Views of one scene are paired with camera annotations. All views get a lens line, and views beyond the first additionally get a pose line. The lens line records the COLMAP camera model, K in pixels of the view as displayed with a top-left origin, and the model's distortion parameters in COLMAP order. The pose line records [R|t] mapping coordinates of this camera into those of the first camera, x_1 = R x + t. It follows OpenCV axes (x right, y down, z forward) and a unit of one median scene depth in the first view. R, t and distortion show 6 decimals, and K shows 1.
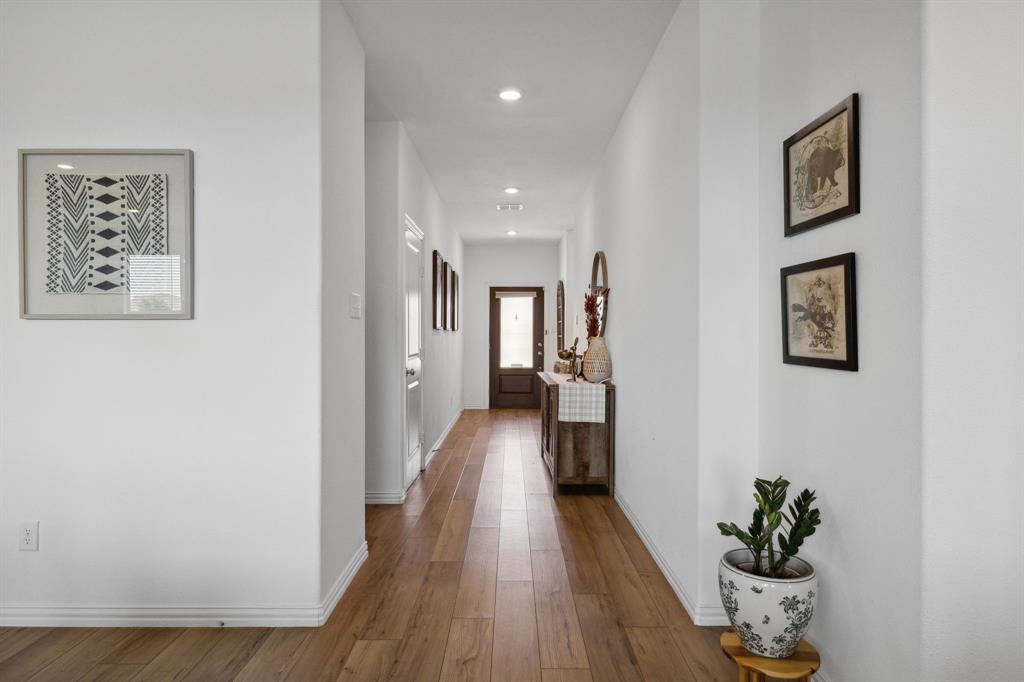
lens RADIAL K [[600.9, 0, 514.7], [0, 600.9, 337.4], [0, 0, 1]] dist [-0.004394, 0.000257]
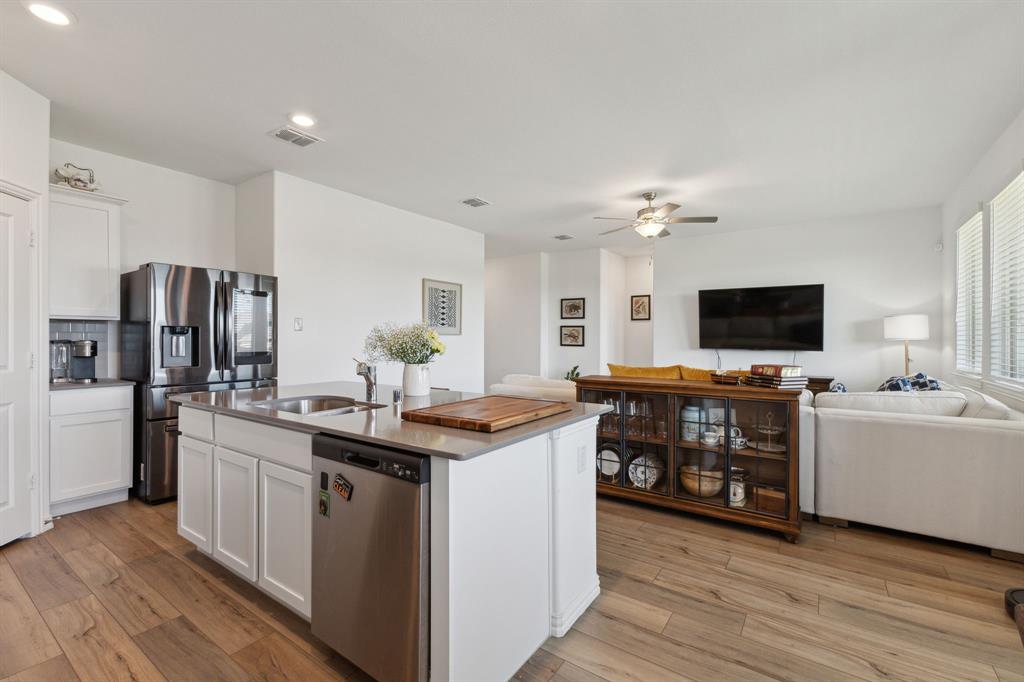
lens RADIAL K [[449.3, 0, 515.3], [0, 449.3, 340.6], [0, 0, 1]] dist [0.016301, 0.000095]
pose [[0.576984, -0.000831, 0.816755, -2.770578], [0.002337, 0.999997, -0.000633, 0.002034], [-0.816752, 0.002274, 0.576985, -0.779037]]
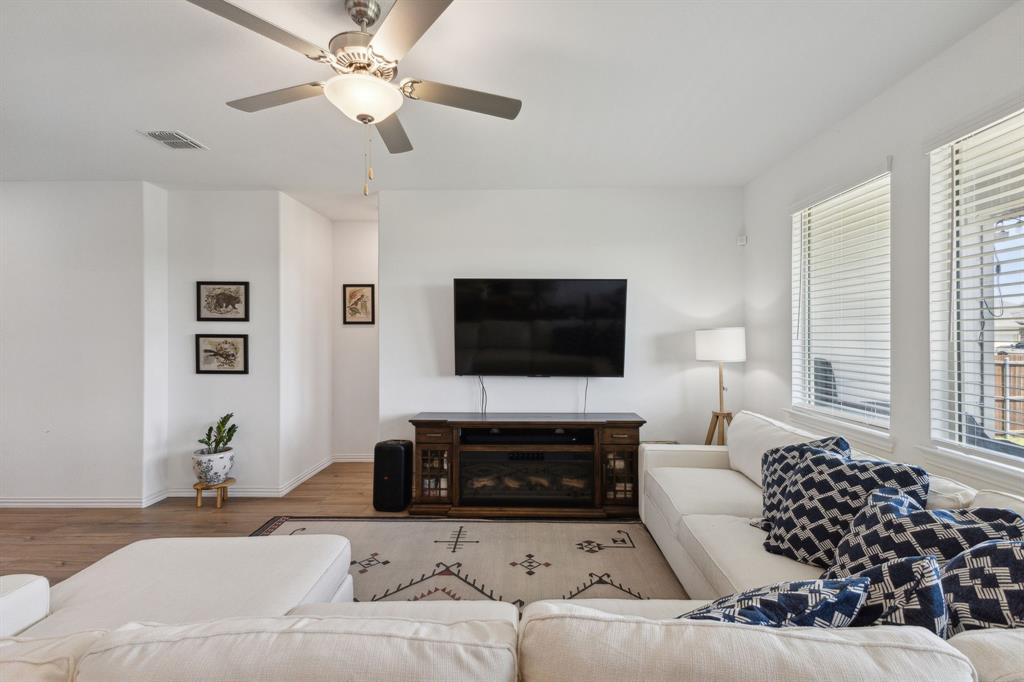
lens RADIAL K [[449.3, 0, 517.4], [0, 449.3, 335.6], [0, 0, 1]] dist [0.016301, 0.000095]
pose [[0.026298, -0.000975, 0.999654, -1.395908], [0.008480, 0.999964, 0.000752, -0.105225], [-0.999618, 0.008457, 0.026306, -0.345291]]
